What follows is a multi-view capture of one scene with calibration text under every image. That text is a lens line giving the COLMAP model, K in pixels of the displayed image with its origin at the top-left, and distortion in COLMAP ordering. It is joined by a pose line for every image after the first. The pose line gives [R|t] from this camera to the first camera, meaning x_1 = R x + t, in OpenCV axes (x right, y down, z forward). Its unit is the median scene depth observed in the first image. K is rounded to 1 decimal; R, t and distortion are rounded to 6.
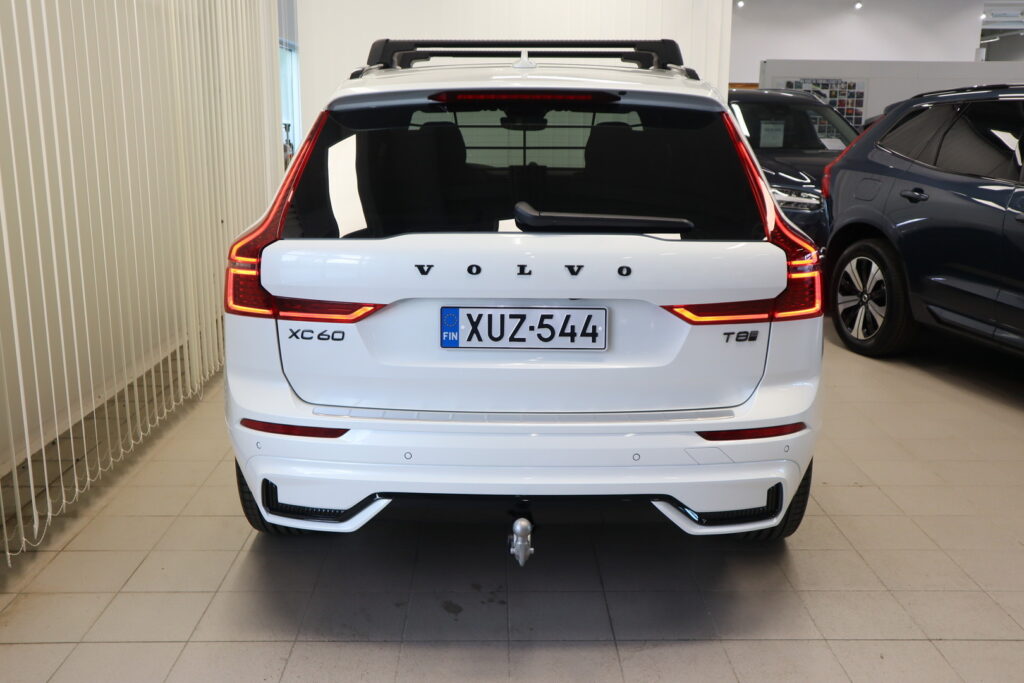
lens RADIAL K [[995.8, 0, 511.9], [0, 995.8, 347.7], [0, 0, 1]] dist [0.003469, 0.000000]
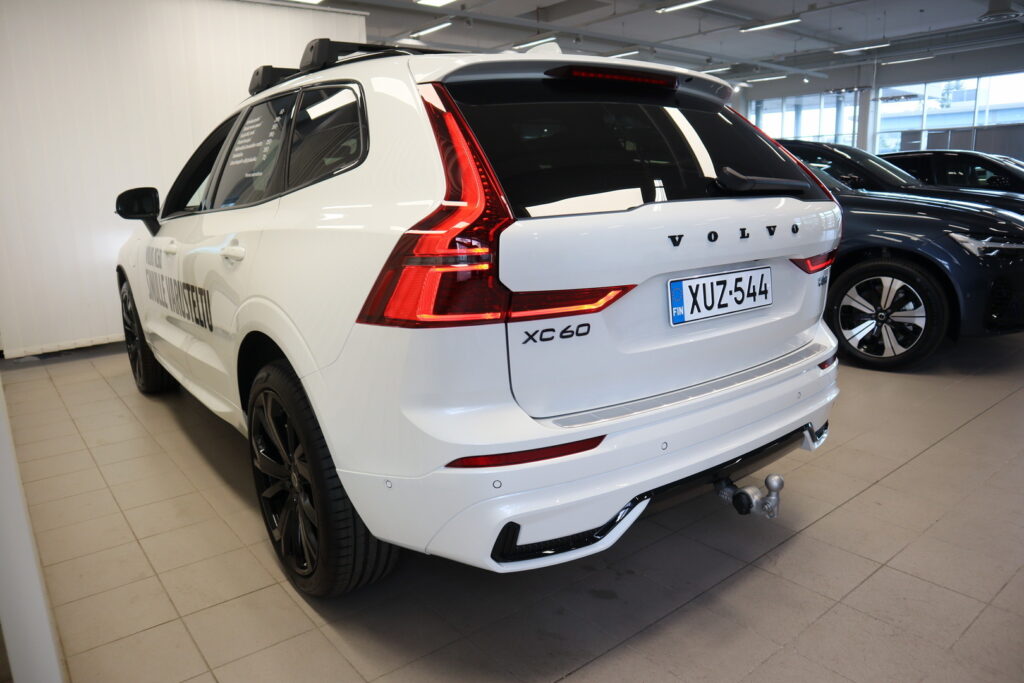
lens RADIAL K [[719.1, 0, 511.2], [0, 719.1, 340.3], [0, 0, 1]] dist [-0.089813, -0.000601]
pose [[0.783061, -0.159795, 0.601066, -0.594994], [0.159568, 0.985700, 0.054168, -0.046397], [-0.601127, 0.053494, 0.797361, 0.553251]]
